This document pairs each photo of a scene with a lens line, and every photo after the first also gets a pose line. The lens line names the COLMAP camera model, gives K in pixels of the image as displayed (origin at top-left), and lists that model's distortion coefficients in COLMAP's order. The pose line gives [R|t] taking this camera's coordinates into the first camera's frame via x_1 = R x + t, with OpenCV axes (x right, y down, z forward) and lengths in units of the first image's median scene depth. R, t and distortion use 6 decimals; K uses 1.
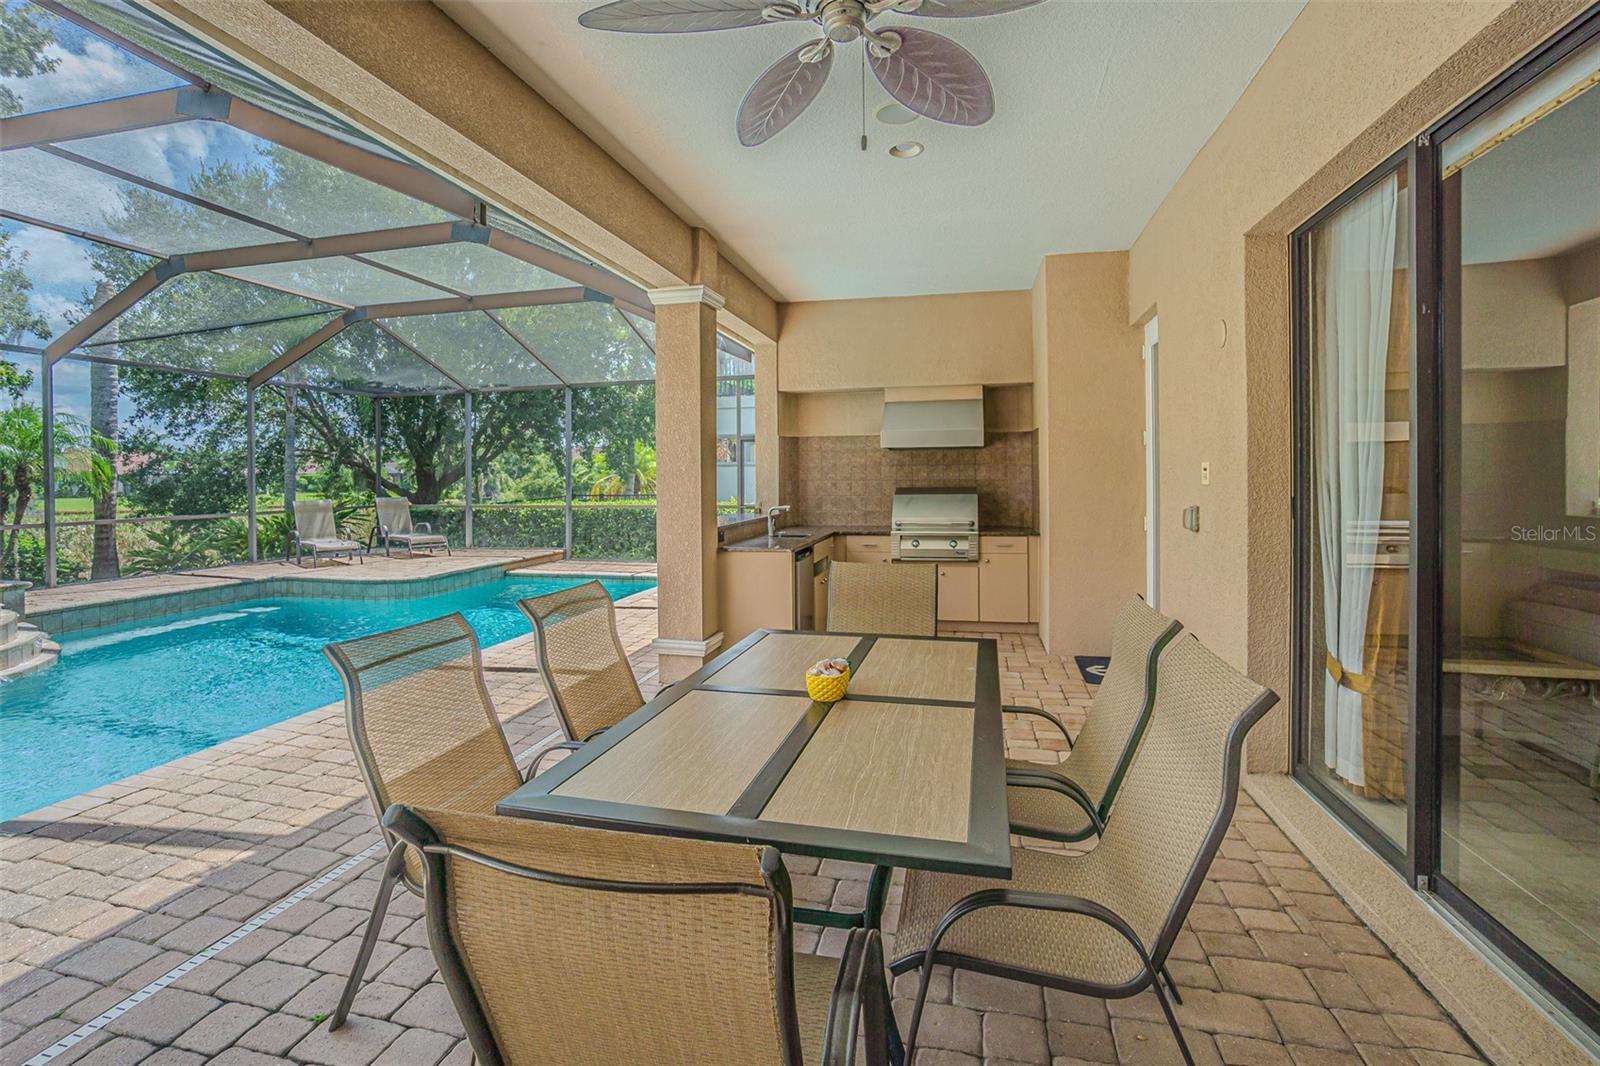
lens RADIAL K [[694.3, 0, 791.3], [0, 694.3, 485.7], [0, 0, 1]] dist [0.001112, 0.000190]
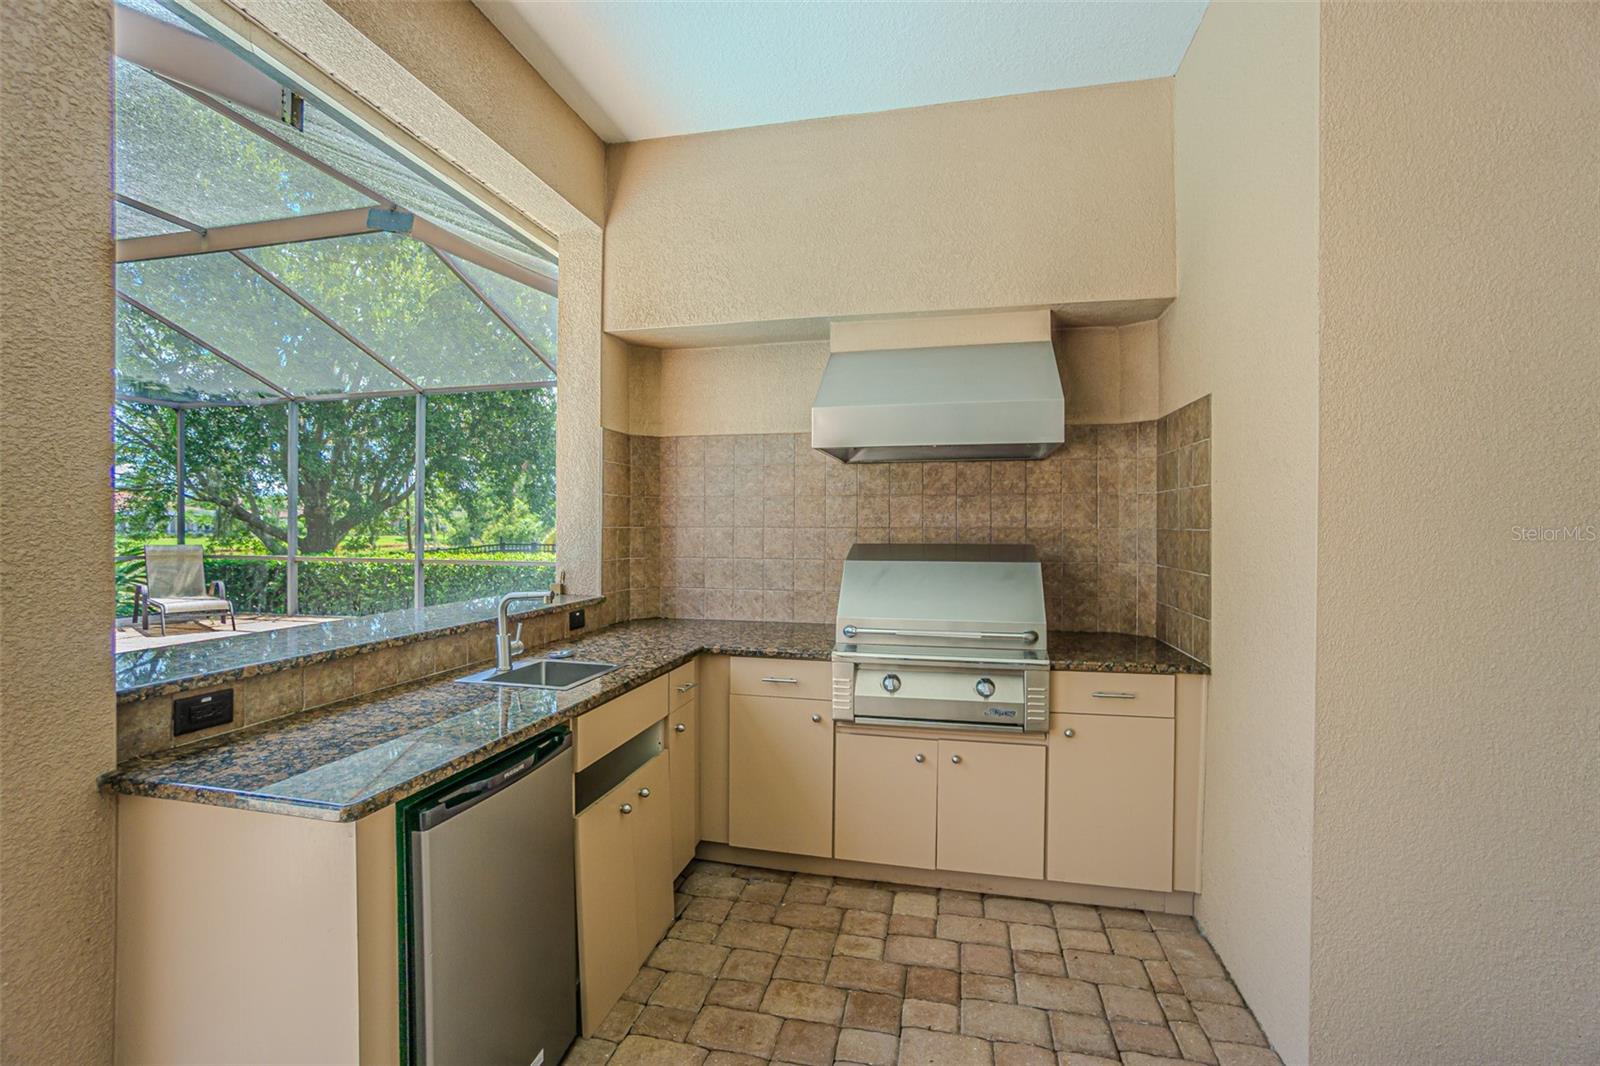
lens RADIAL K [[694.3, 0, 804.2], [0, 694.3, 534.2], [0, 0, 1]] dist [0.001112, 0.000190]
pose [[0.999672, 0.012260, 0.022491, 0.109958], [-0.012204, 0.999922, -0.002620, -0.001763], [-0.022522, 0.002345, 0.999744, 0.553722]]
